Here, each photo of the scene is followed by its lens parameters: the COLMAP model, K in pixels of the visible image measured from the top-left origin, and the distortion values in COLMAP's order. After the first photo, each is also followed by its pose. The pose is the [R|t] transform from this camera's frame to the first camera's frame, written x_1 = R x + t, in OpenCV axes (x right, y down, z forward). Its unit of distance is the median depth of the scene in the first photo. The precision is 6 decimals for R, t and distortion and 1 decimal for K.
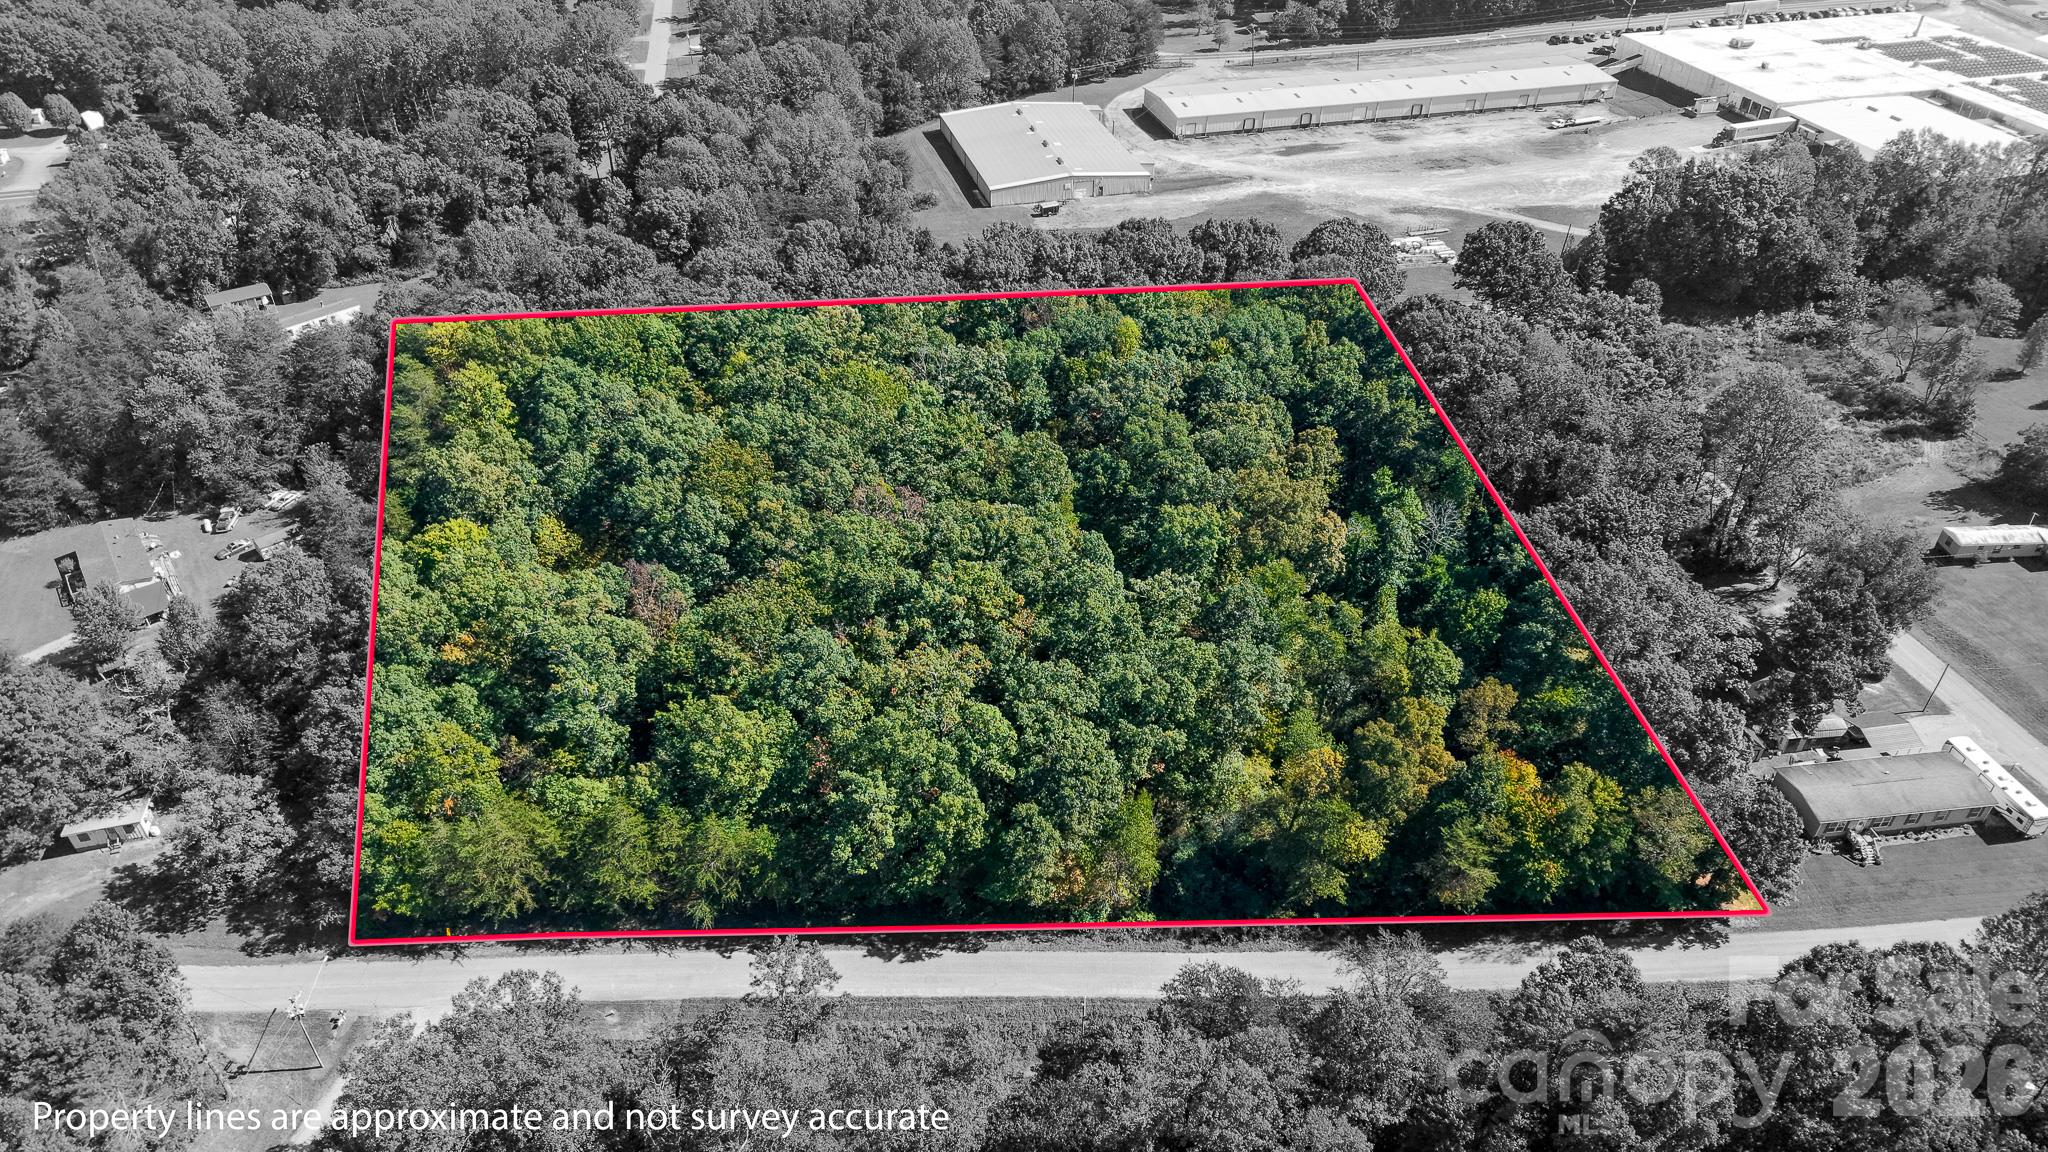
lens RADIAL K [[1351.3, 0, 1024.0], [0, 1351.3, 576.0], [0, 0, 1]] dist [0.001941, -0.004437]
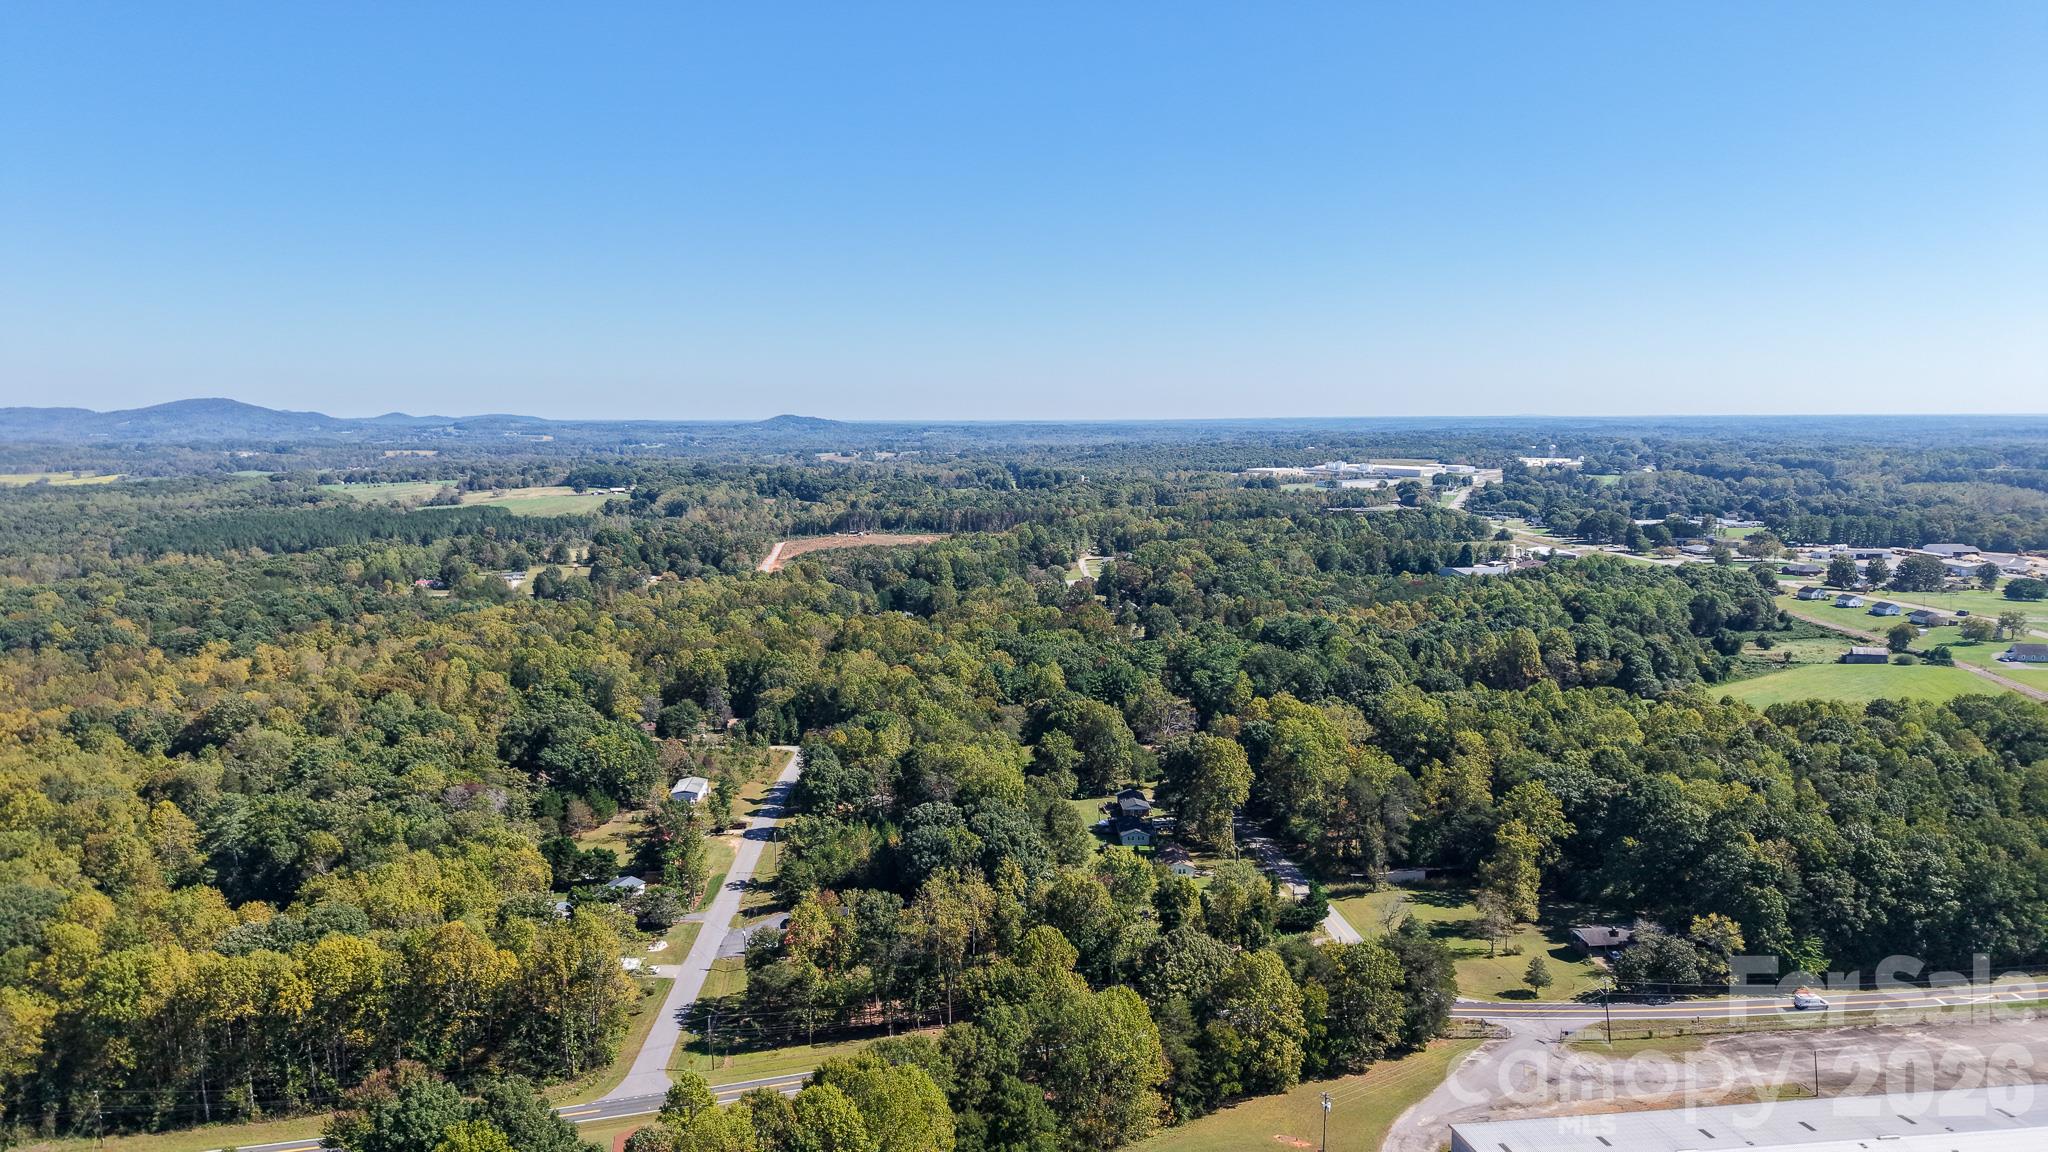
lens RADIAL K [[1351.3, 0, 1024.0], [0, 1351.3, 576.0], [0, 0, 1]] dist [0.001941, -0.004437]
pose [[0.990652, 0.006741, -0.136248, -0.011103], [-0.072109, 0.873710, -0.481073, -0.258238], [0.115798, 0.486401, 0.866028, 0.351323]]
